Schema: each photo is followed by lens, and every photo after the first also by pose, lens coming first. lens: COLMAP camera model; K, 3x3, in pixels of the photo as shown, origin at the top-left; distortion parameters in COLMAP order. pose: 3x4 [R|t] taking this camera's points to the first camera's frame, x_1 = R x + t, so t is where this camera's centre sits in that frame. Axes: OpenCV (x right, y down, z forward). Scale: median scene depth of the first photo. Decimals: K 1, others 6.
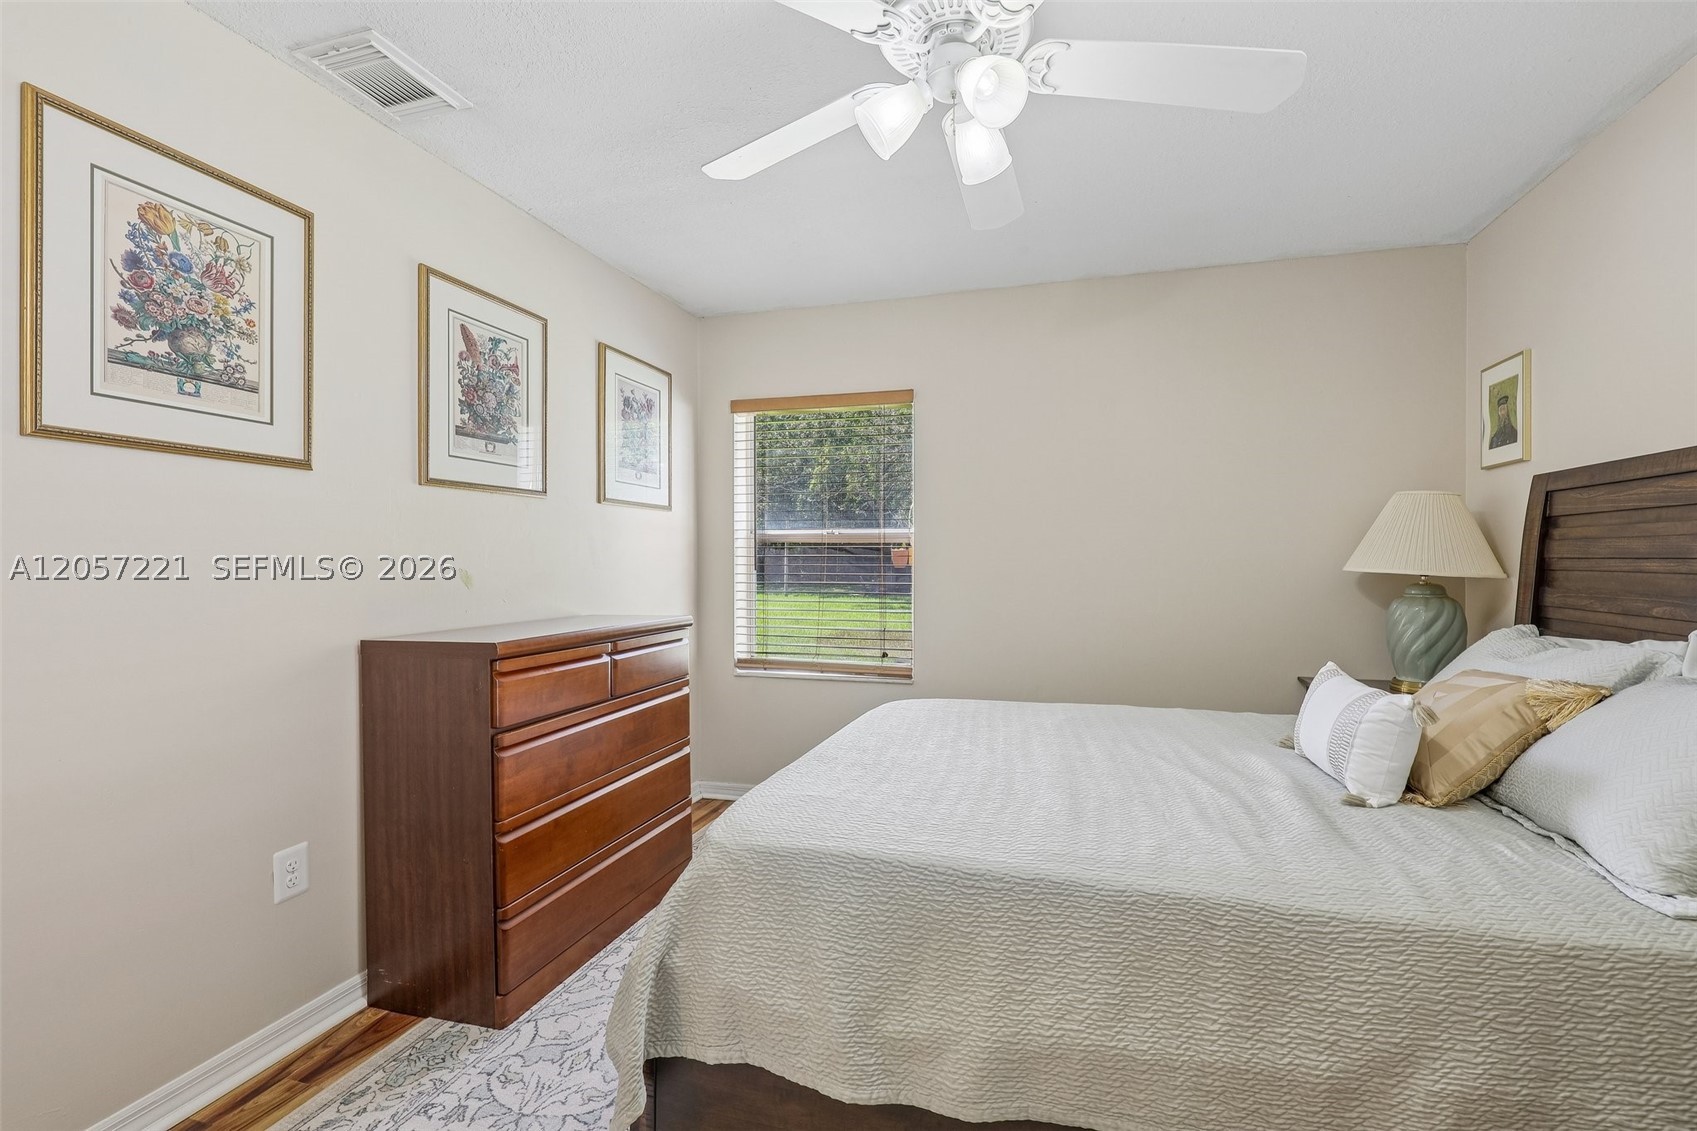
lens RADIAL K [[761.6, 0, 861.9], [0, 761.6, 563.4], [0, 0, 1]] dist [-0.000350, -0.000337]
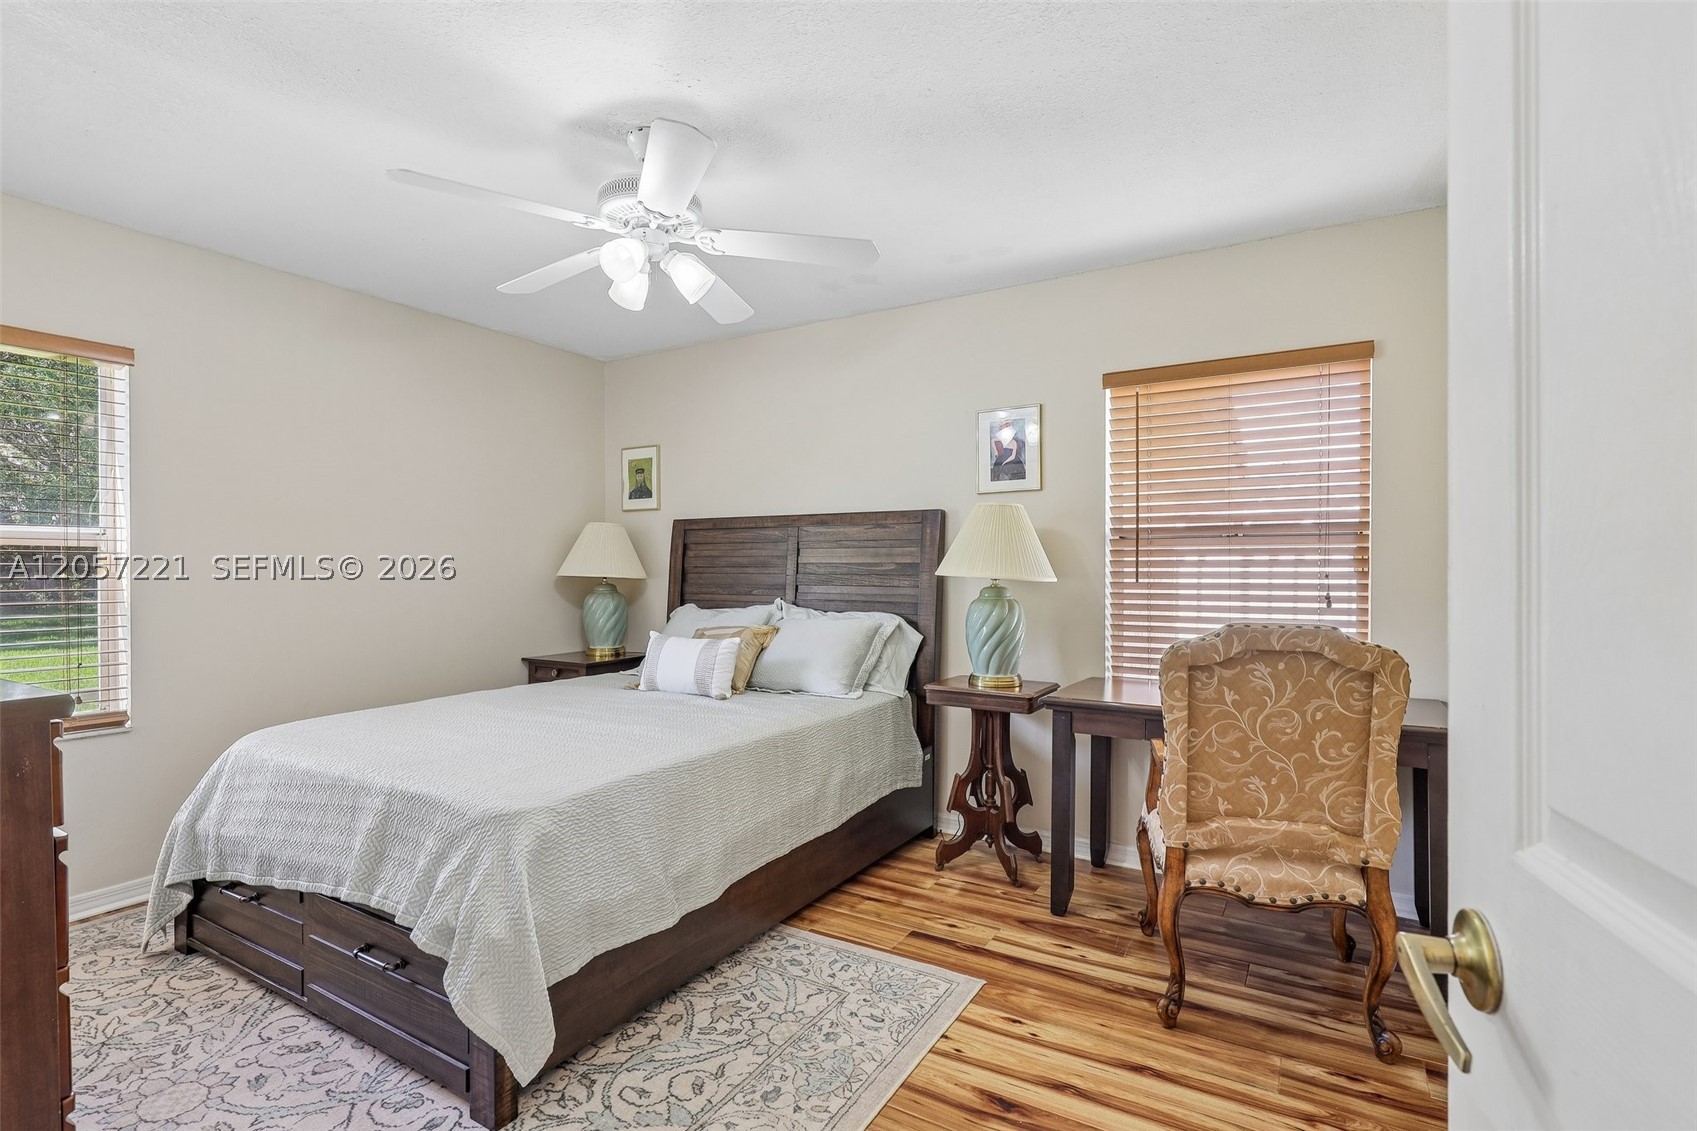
lens RADIAL K [[812.5, 0, 848.5], [0, 812.5, 565.5], [0, 0, 1]] dist [-0.000070, -0.000018]
pose [[0.252282, 0.000428, 0.967654, -0.763815], [0.006955, 0.999973, -0.002255, -0.002608], [-0.967629, 0.007299, 0.252273, 0.125429]]
